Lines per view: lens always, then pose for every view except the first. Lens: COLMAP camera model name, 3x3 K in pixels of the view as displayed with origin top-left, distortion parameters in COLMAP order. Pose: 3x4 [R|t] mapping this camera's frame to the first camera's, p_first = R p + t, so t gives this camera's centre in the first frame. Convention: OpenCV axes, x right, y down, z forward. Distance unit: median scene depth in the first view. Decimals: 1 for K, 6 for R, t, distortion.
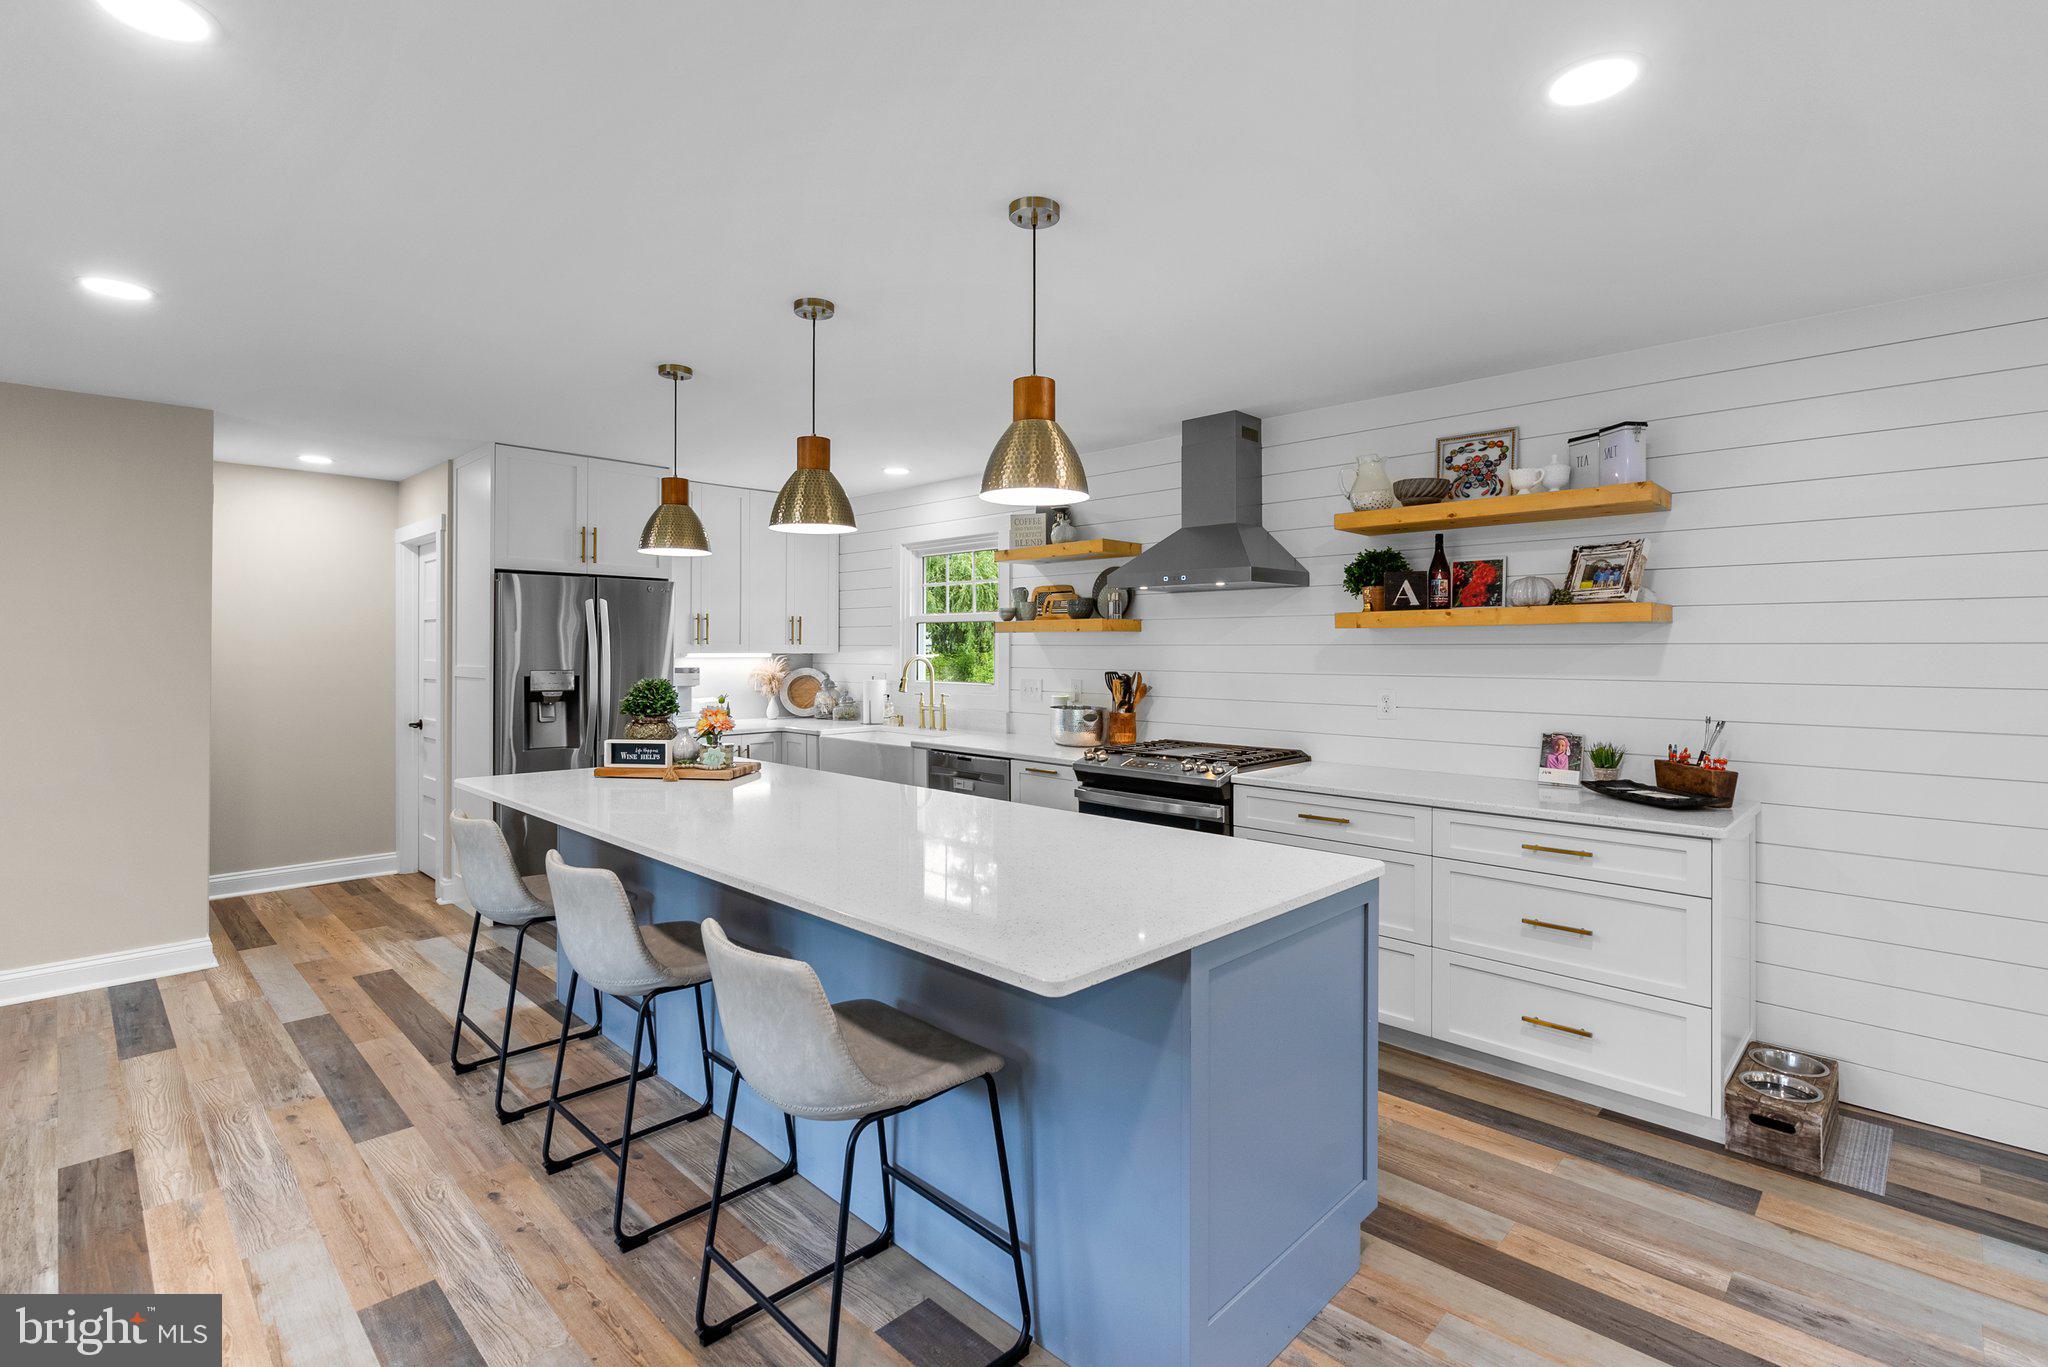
lens RADIAL K [[949.2, 0, 1023.4], [0, 949.2, 648.9], [0, 0, 1]] dist [-0.005188, 0.003065]
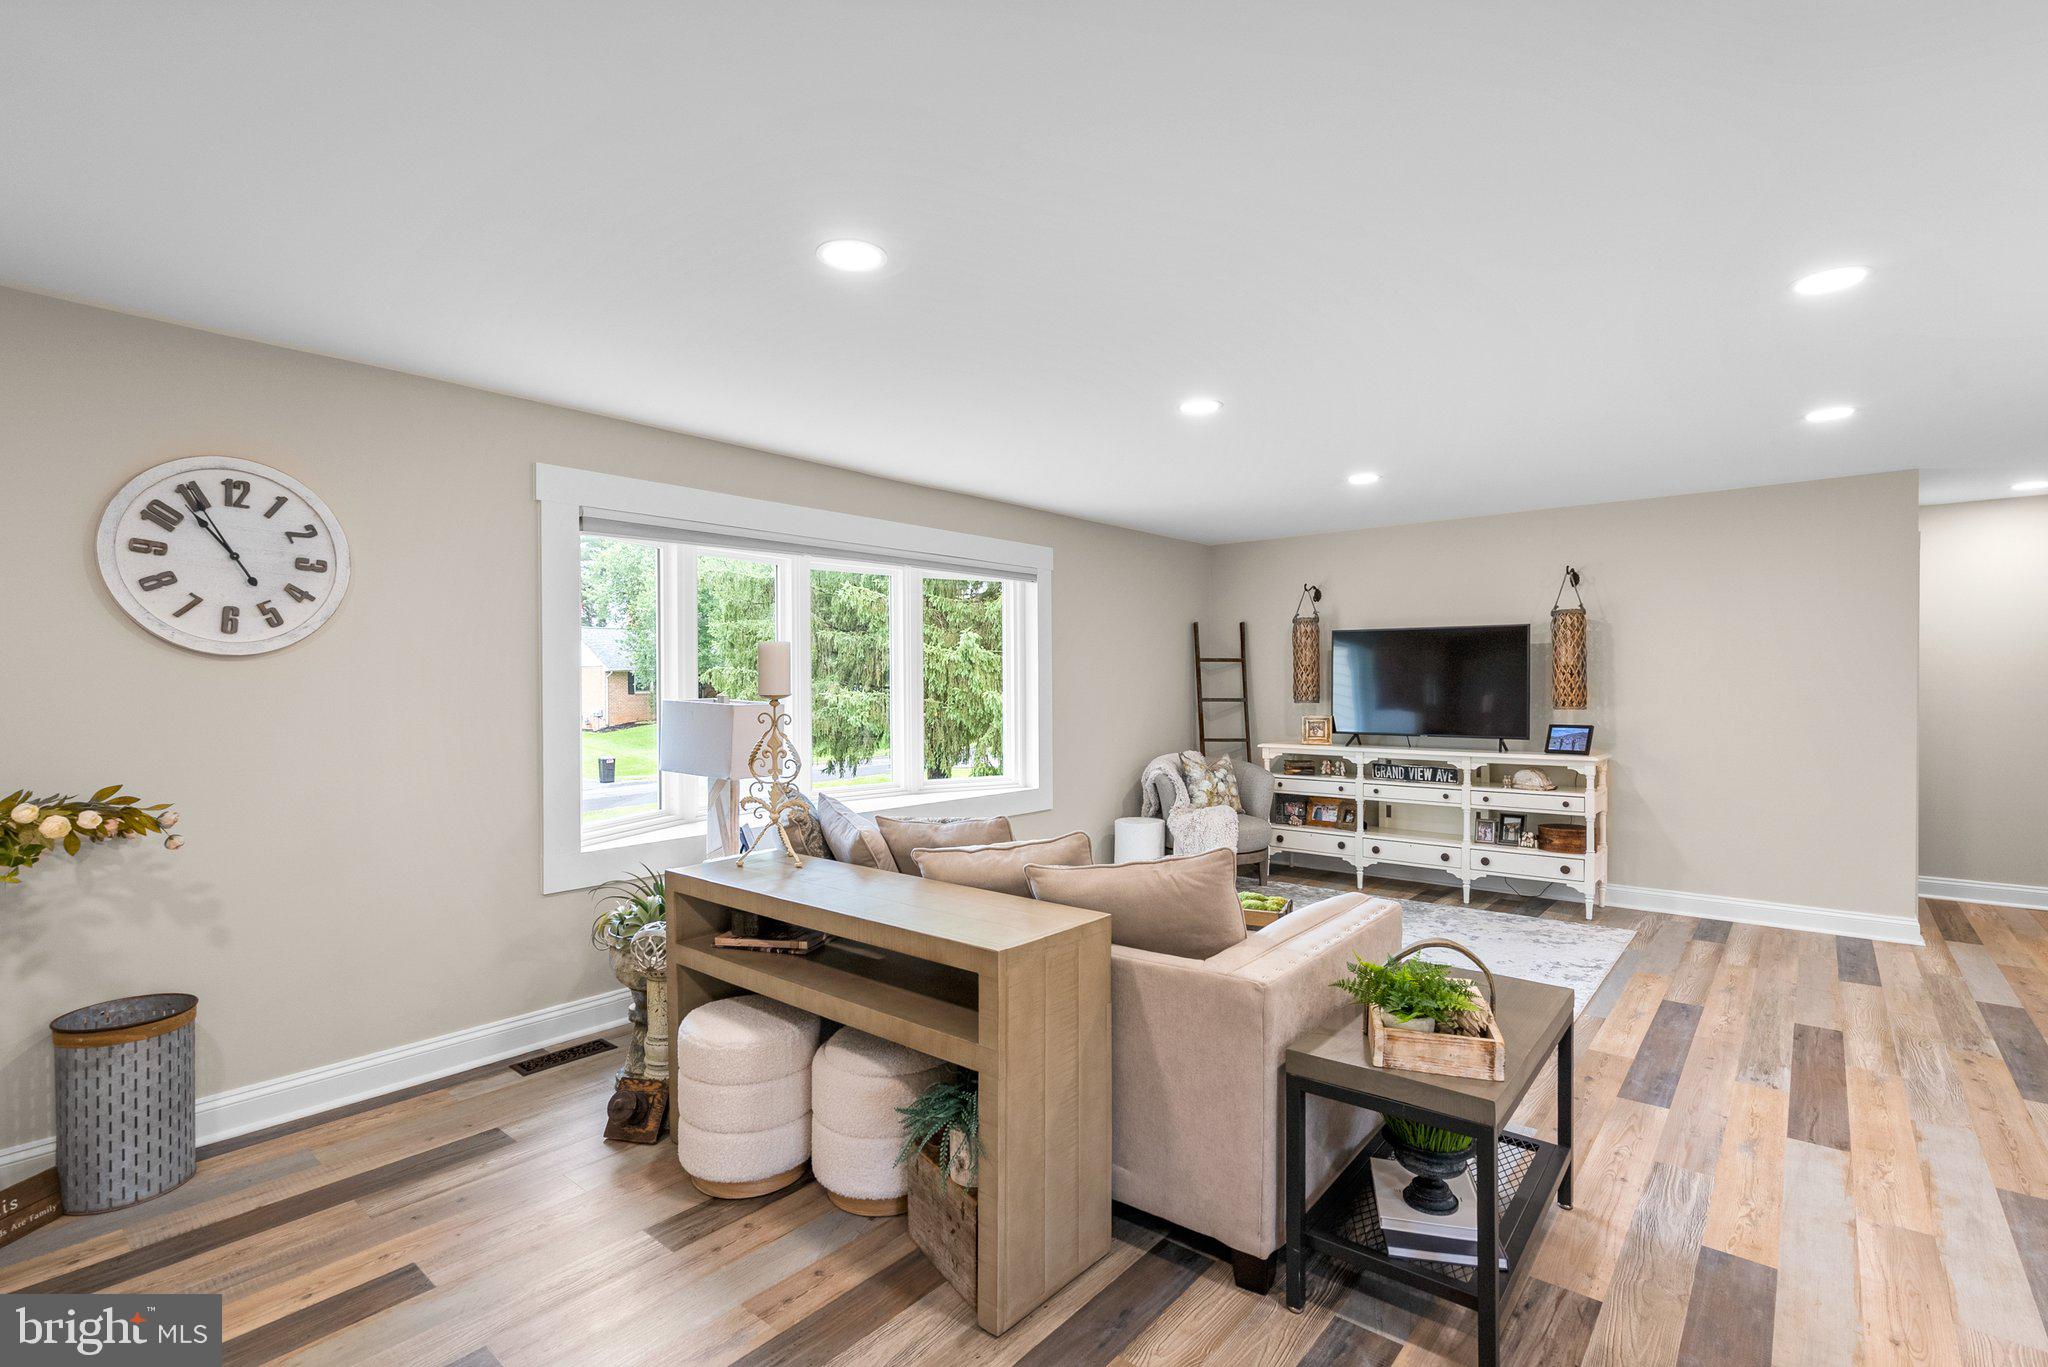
lens RADIAL K [[949.2, 0, 1025.8], [0, 949.2, 685.4], [0, 0, 1]] dist [-0.005188, 0.003065]
pose [[0.078058, 0.002459, -0.996946, 0.260331], [0.005225, 0.999982, 0.002875, 0.005262], [0.996935, -0.005434, 0.078044, -0.224129]]
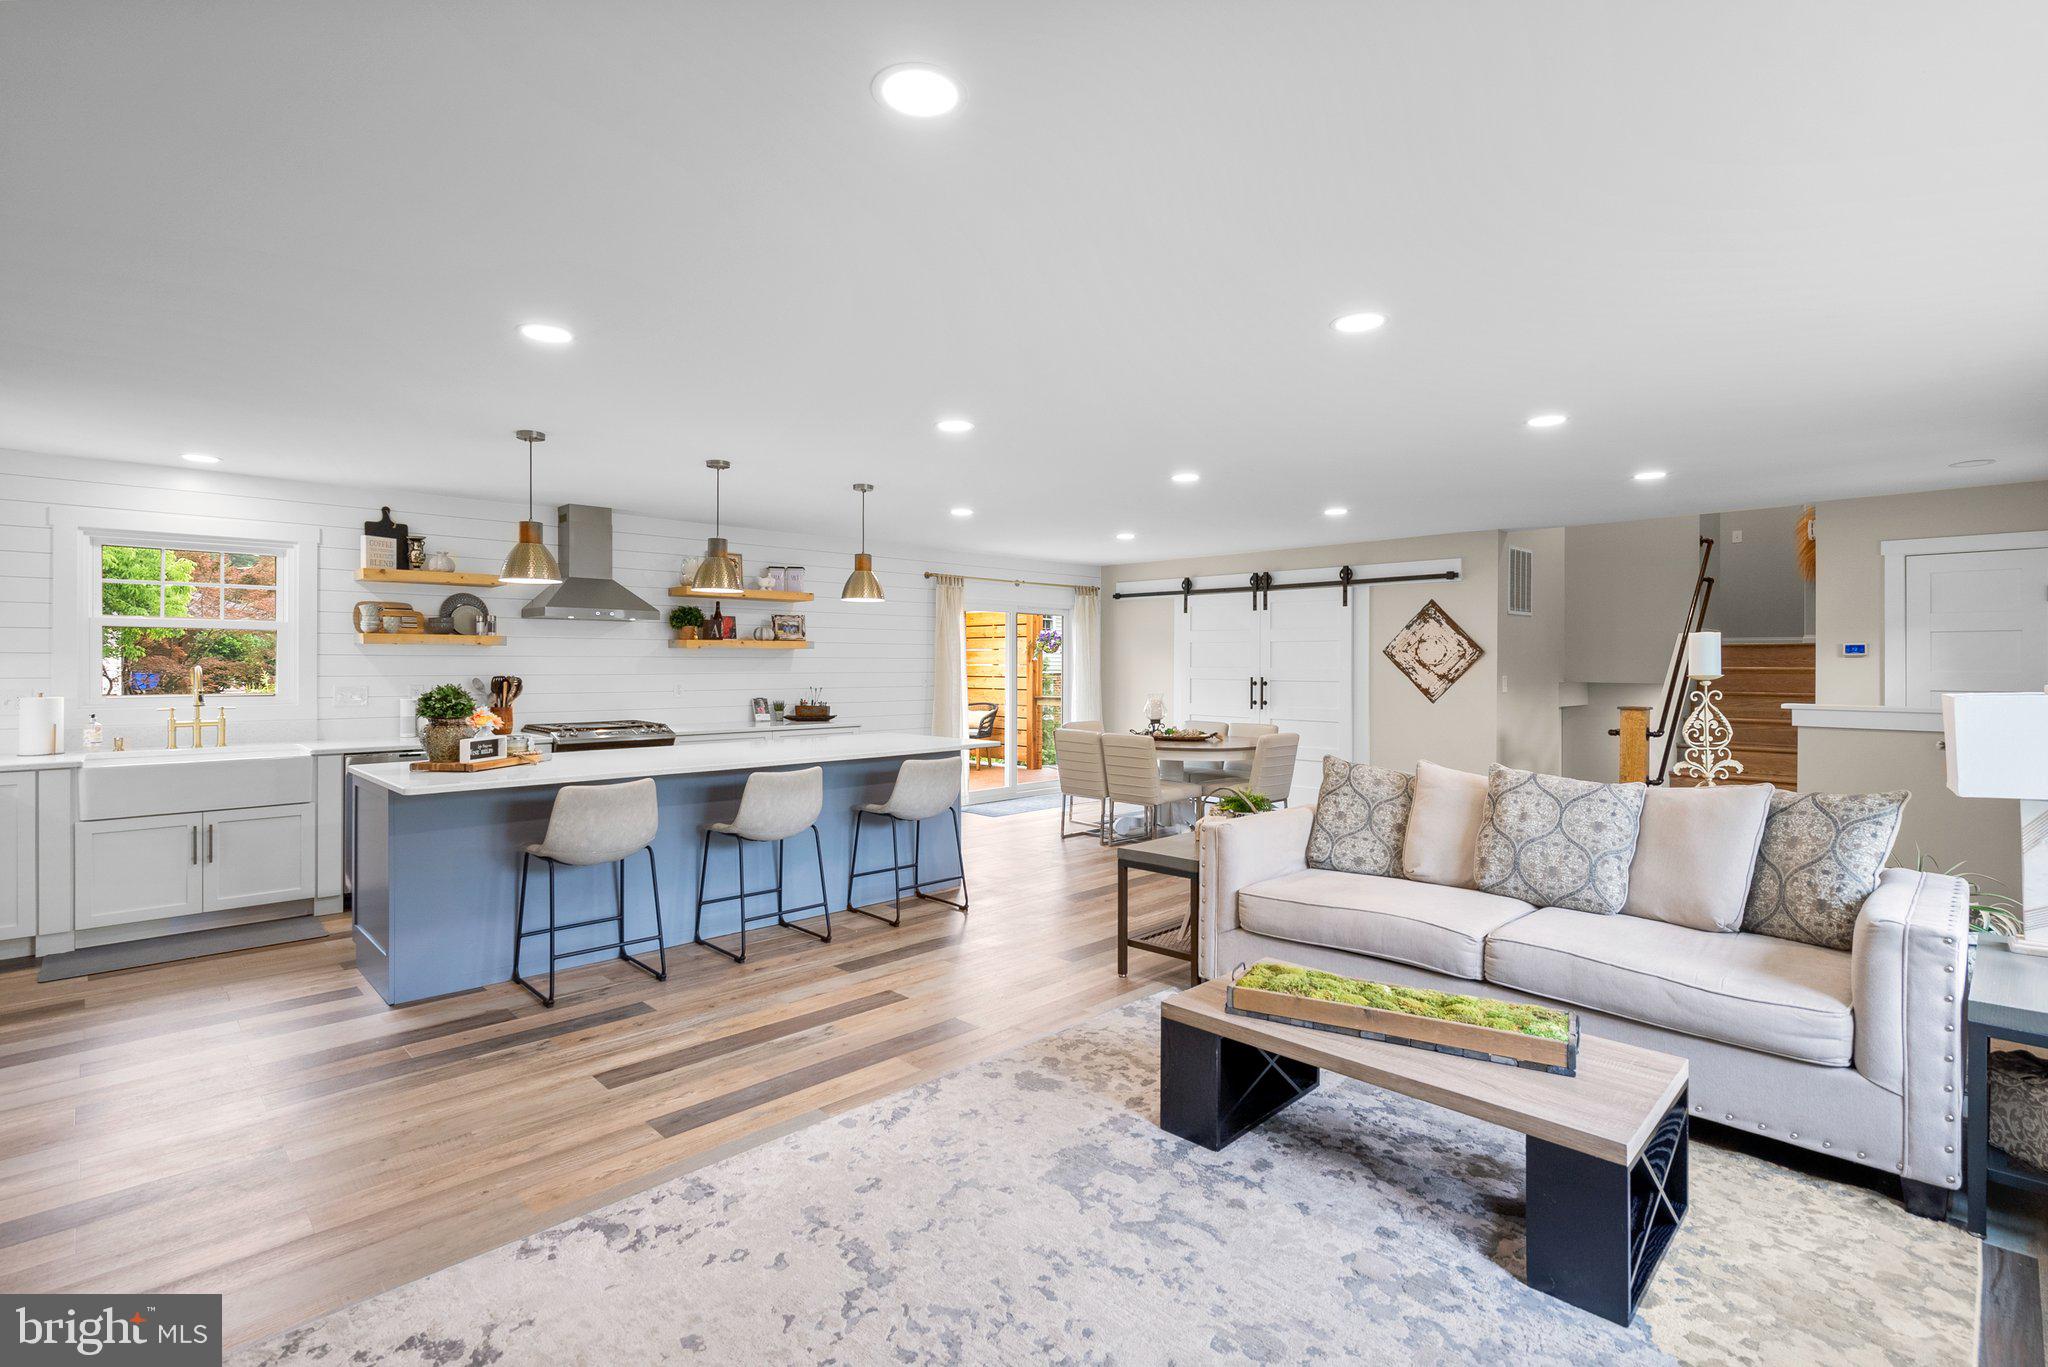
lens RADIAL K [[949.2, 0, 1030.2], [0, 949.2, 673.5], [0, 0, 1]] dist [-0.005188, 0.003065]
pose [[0.020260, -0.014022, 0.999696, -1.550253], [-0.002875, 0.999897, 0.014083, -0.000660], [-0.999791, -0.003159, 0.020217, 0.307409]]
